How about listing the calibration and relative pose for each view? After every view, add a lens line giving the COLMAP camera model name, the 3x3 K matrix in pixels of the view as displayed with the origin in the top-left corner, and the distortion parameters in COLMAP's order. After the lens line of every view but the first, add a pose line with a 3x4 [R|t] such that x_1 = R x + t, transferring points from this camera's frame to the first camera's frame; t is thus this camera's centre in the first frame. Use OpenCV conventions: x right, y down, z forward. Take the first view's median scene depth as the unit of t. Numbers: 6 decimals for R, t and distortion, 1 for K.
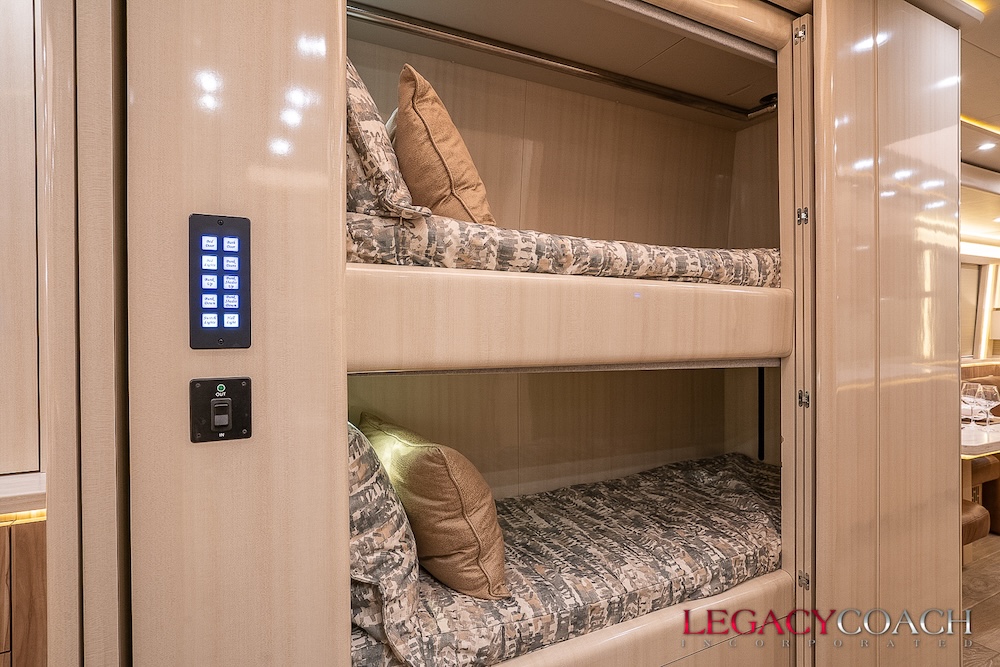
lens RADIAL K [[524.9, 0, 500.0], [0, 524.9, 333.5], [0, 0, 1]] dist [-0.045158, 0.025364]
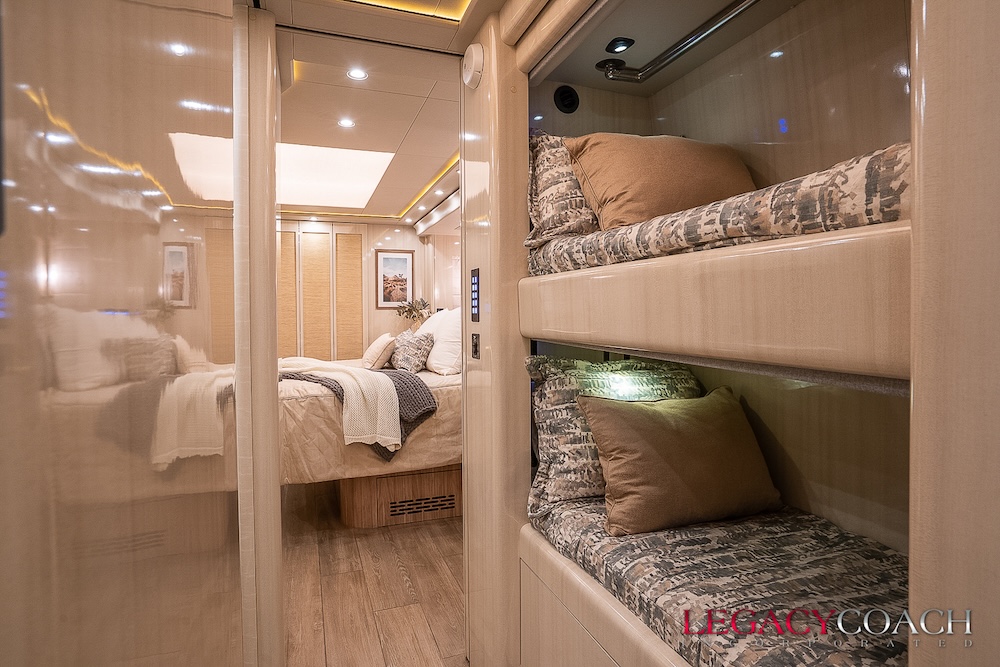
lens RADIAL K [[539.4, 0, 496.4], [0, 539.4, 329.1], [0, 0, 1]] dist [-0.047862, 0.030249]
pose [[-0.126263, 0.032889, -0.991451, 1.180780], [0.001592, 0.999456, 0.032952, -0.012959], [0.991995, 0.002582, -0.126247, 0.831274]]
